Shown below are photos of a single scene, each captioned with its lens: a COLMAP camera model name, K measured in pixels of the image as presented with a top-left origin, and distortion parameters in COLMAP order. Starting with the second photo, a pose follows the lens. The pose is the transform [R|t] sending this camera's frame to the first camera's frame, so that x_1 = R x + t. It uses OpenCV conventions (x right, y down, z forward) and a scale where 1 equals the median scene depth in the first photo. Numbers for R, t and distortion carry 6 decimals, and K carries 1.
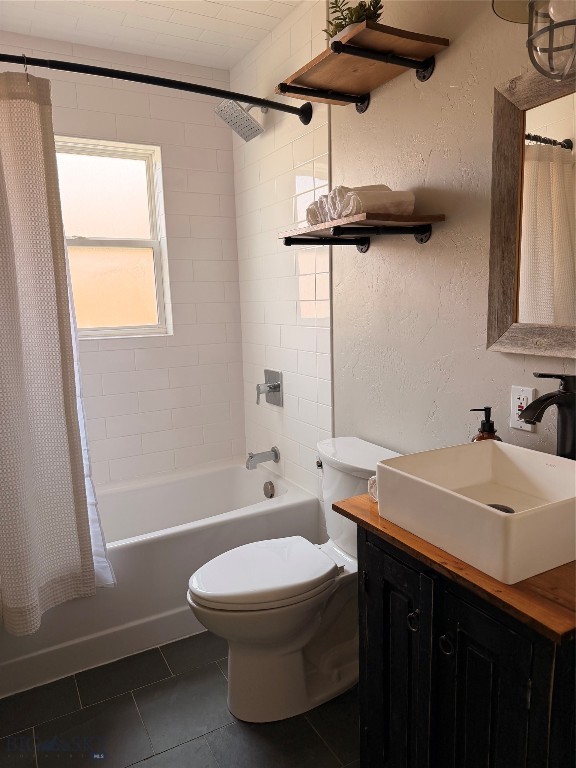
lens RADIAL K [[537.2, 0, 288.0], [0, 537.2, 384.0], [0, 0, 1]] dist [0.079211, -0.130179]
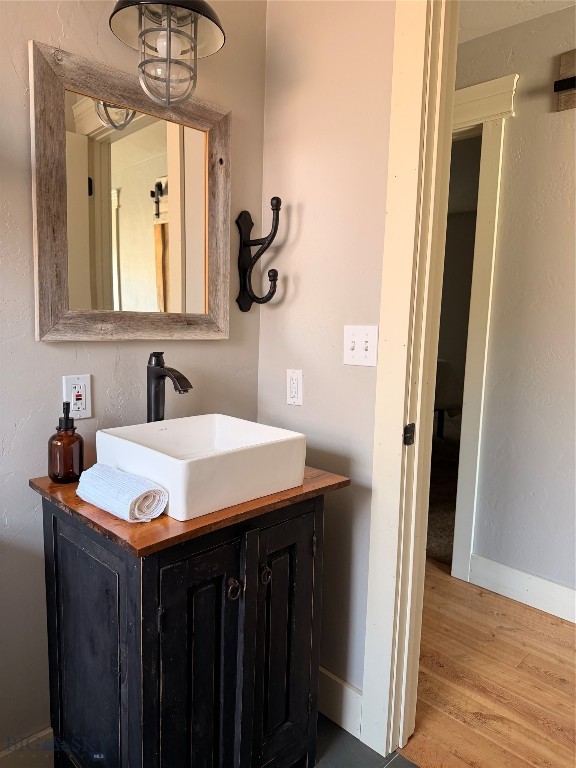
lens RADIAL K [[537.2, 0, 288.0], [0, 537.2, 384.0], [0, 0, 1]] dist [0.079211, -0.130179]
pose [[-0.297254, -0.095691, 0.949991, -0.622108], [0.137223, 0.980354, 0.141687, -0.067733], [-0.944886, 0.172478, -0.278283, 0.943498]]
